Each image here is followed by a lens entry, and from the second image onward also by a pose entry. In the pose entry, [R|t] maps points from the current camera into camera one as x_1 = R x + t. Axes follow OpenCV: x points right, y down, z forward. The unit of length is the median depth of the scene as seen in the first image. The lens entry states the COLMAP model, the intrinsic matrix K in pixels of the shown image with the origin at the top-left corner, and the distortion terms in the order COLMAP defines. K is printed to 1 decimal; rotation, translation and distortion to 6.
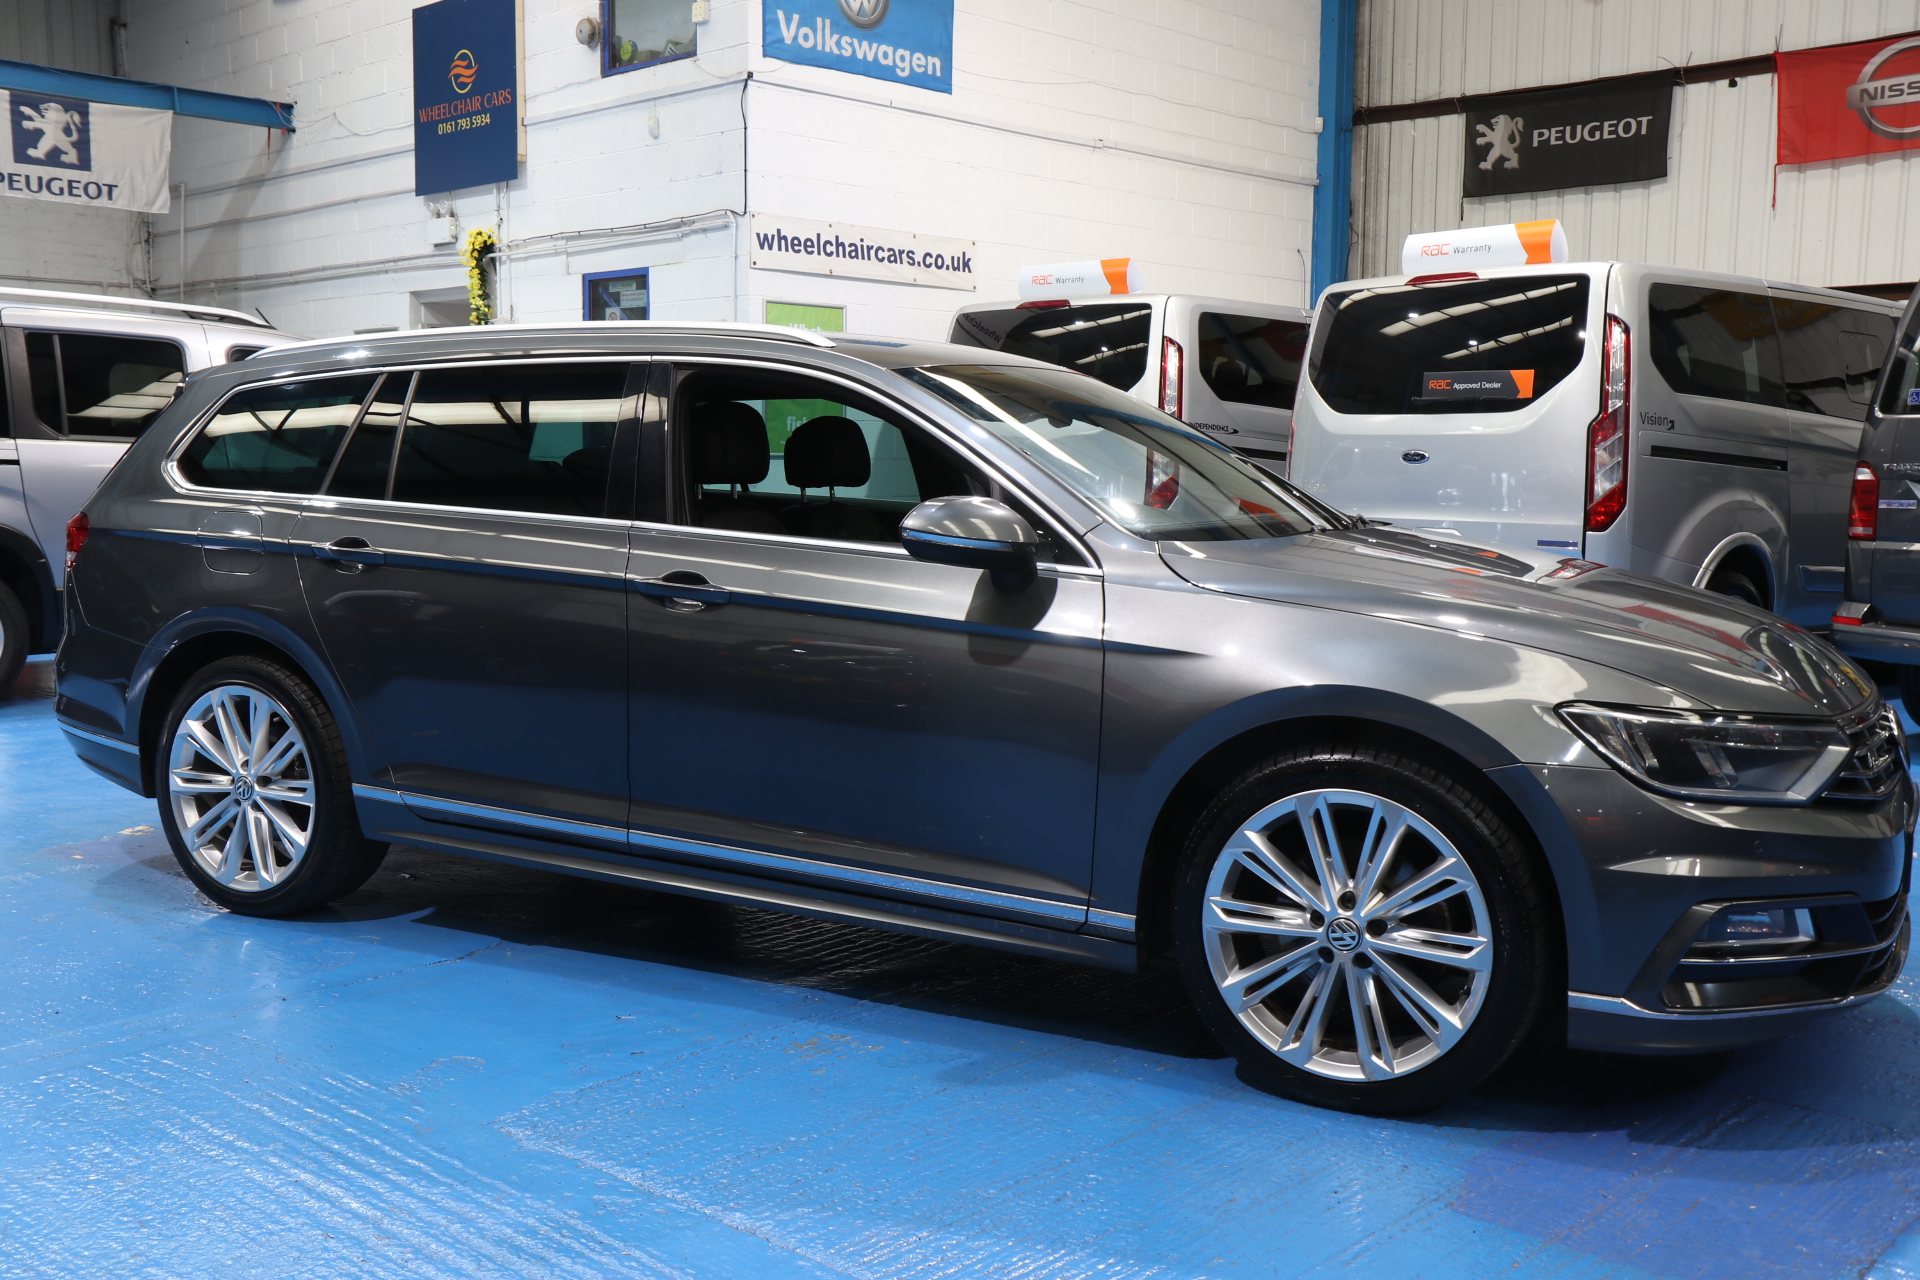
lens RADIAL K [[1823.9, 0, 960.0], [0, 1823.9, 640.0], [0, 0, 1]] dist [-0.035603, 0.146415]
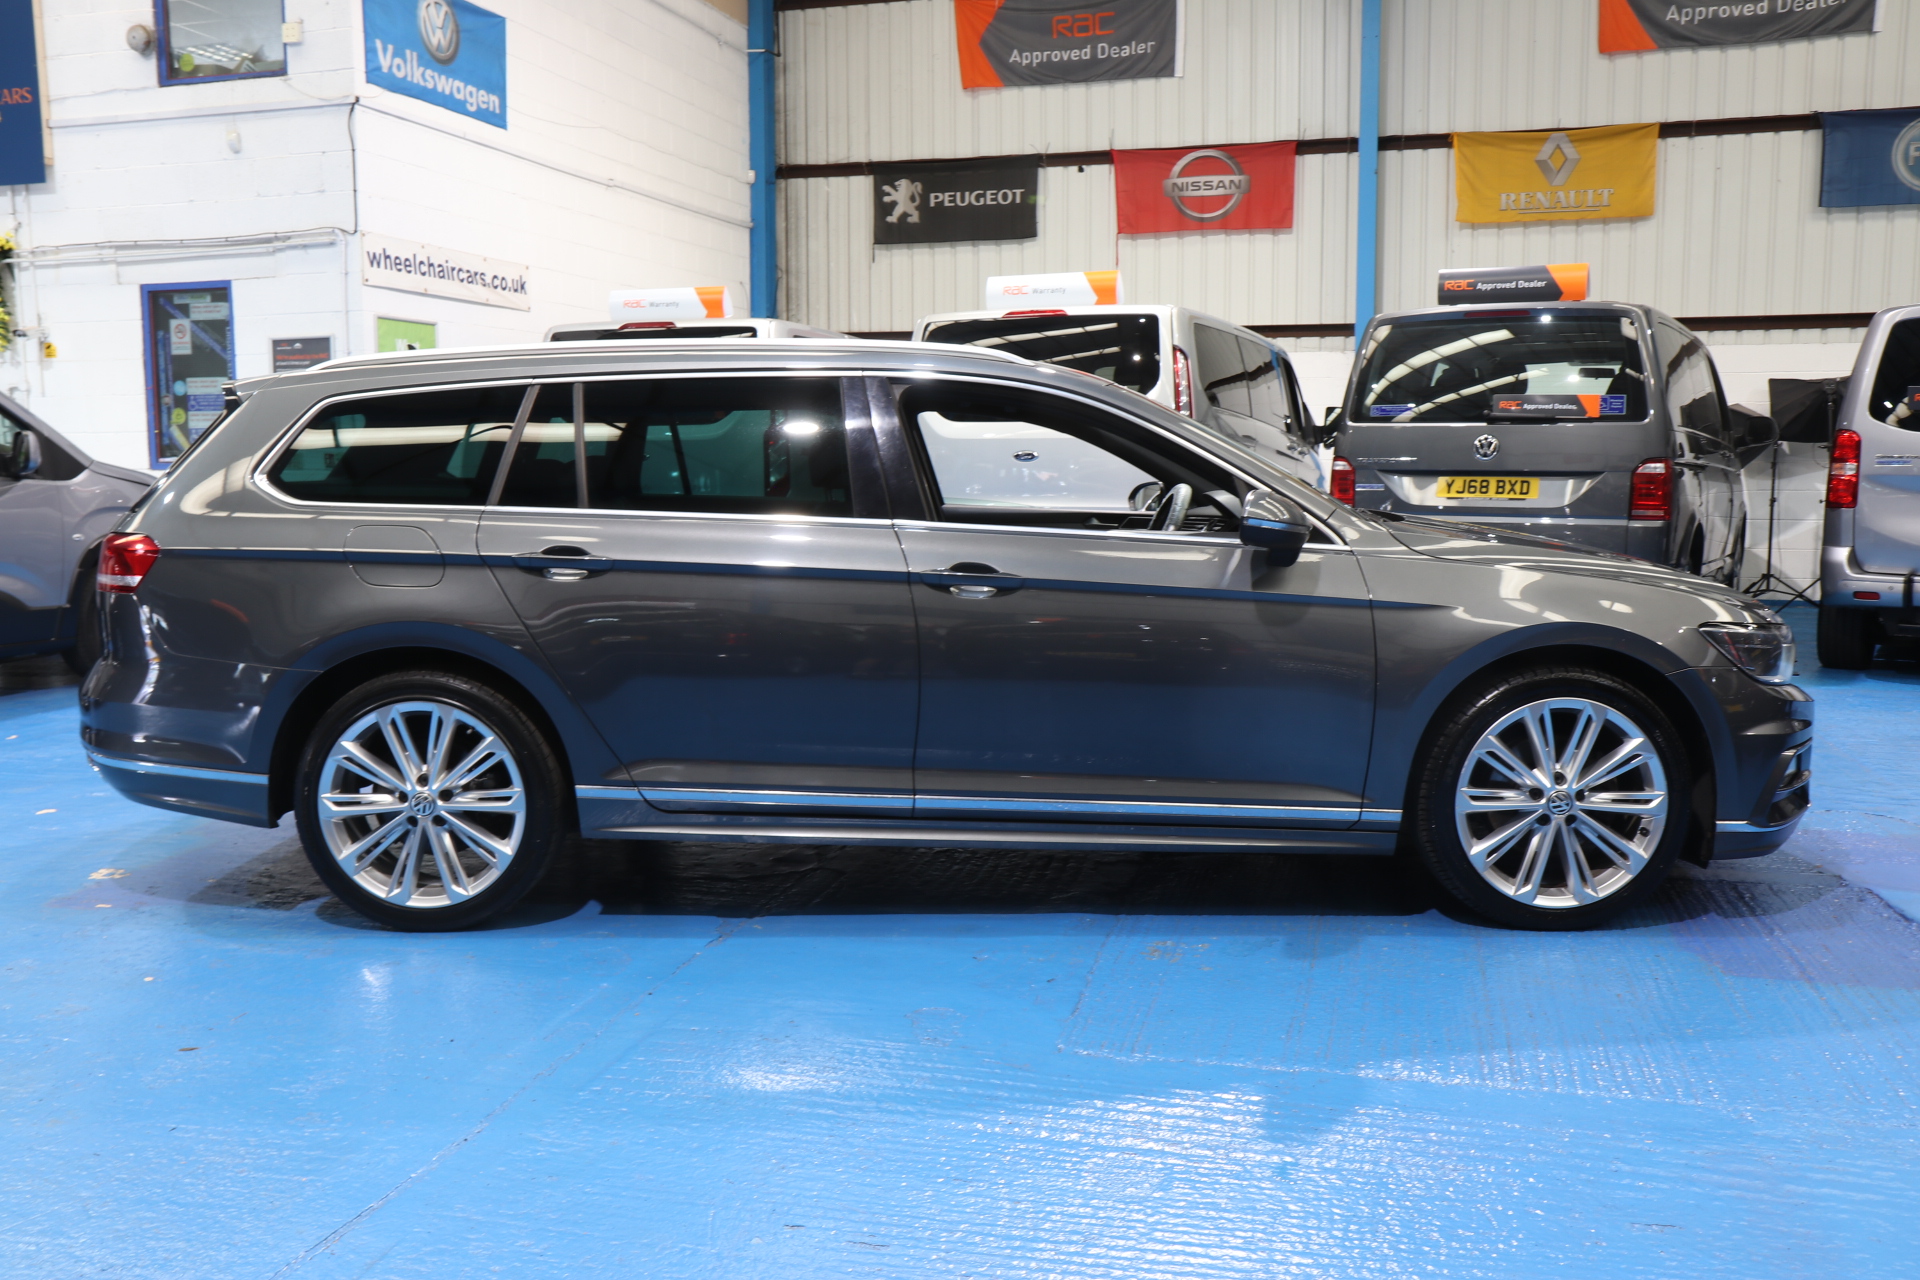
lens RADIAL K [[1588.8, 0, 960.0], [0, 1588.8, 640.0], [0, 0, 1]] dist [-0.088293, 0.109178]
pose [[0.888568, -0.063596, 0.454315, -0.228442], [0.057594, 0.997973, 0.027053, -0.006158], [-0.455115, 0.002127, 0.890430, 0.046551]]
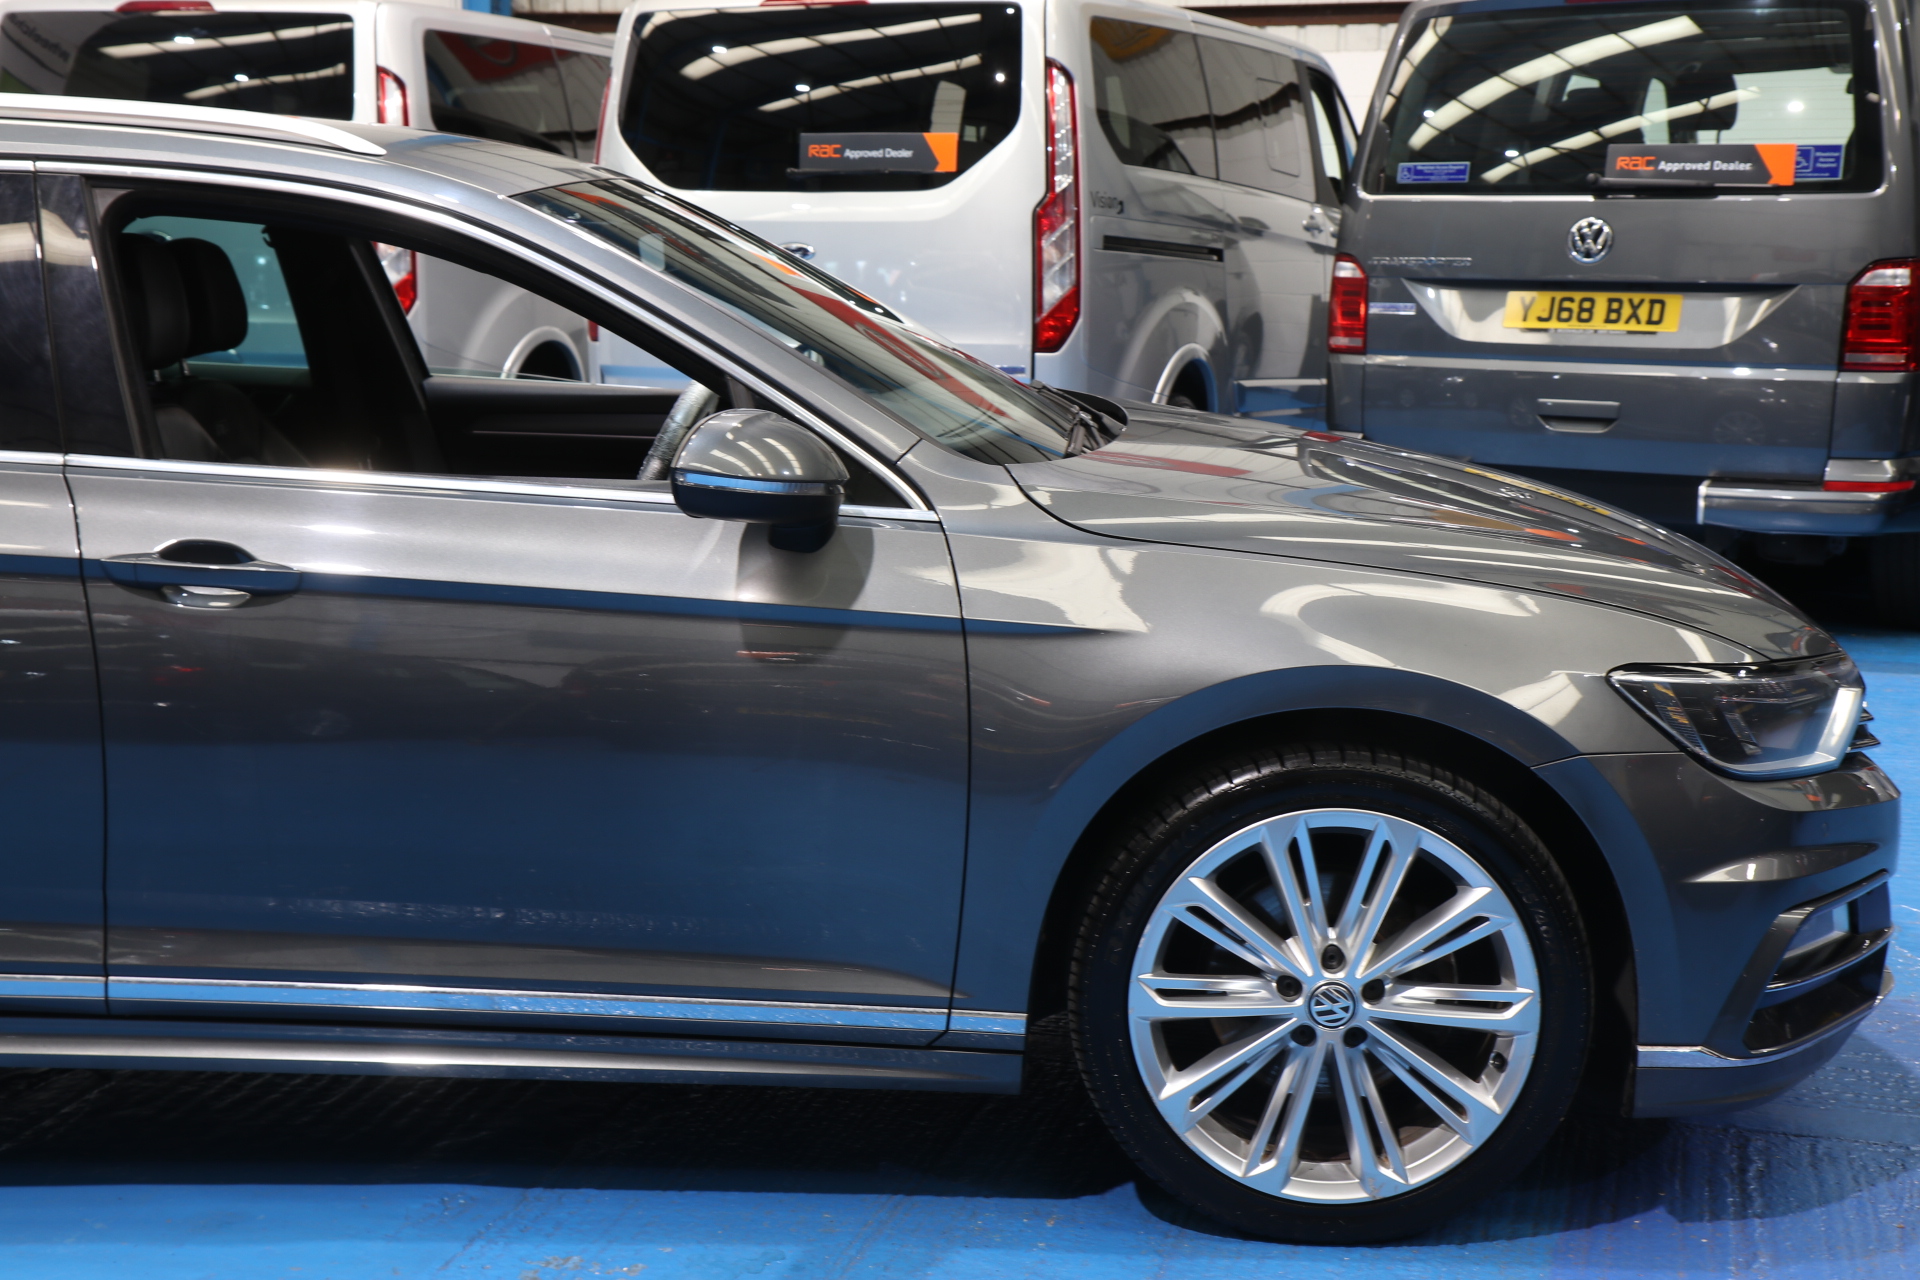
lens RADIAL K [[2525.6, 0, 960.0], [0, 2525.6, 640.0], [0, 0, 1]] dist [0.092917, 0.030974]
pose [[0.896422, -0.081824, 0.435582, -0.110317], [0.049335, 0.995124, 0.085403, -0.024161], [-0.440447, -0.055068, 0.896088, 0.053001]]
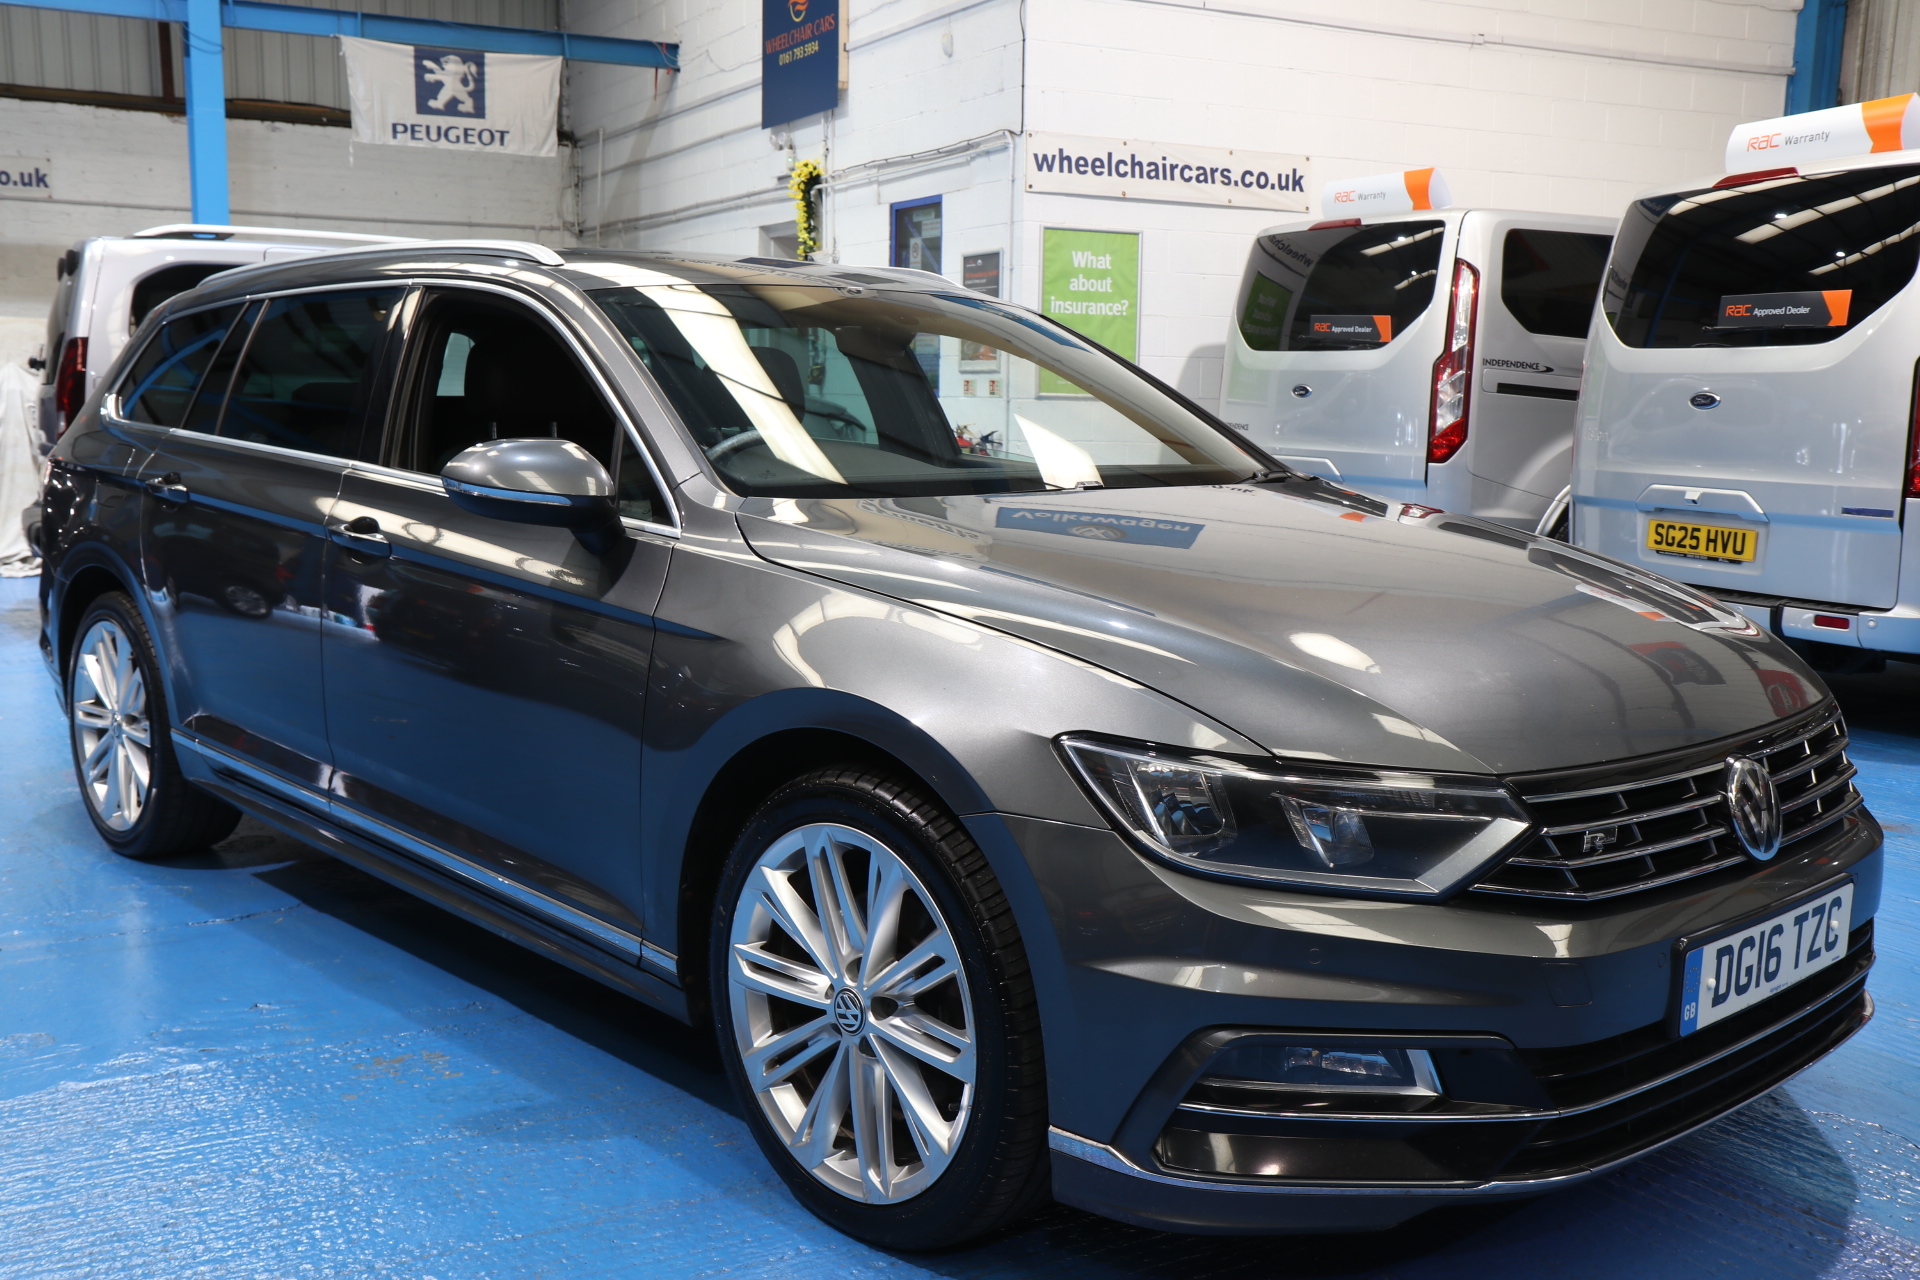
lens RADIAL K [[1855.8, 0, 960.0], [0, 1855.8, 640.0], [0, 0, 1]] dist [-0.039318, 0.176126]
pose [[0.949333, 0.048105, -0.310567, 0.155599], [-0.038736, 0.998591, 0.036269, -0.008495], [0.311875, -0.022401, 0.949859, 0.084074]]
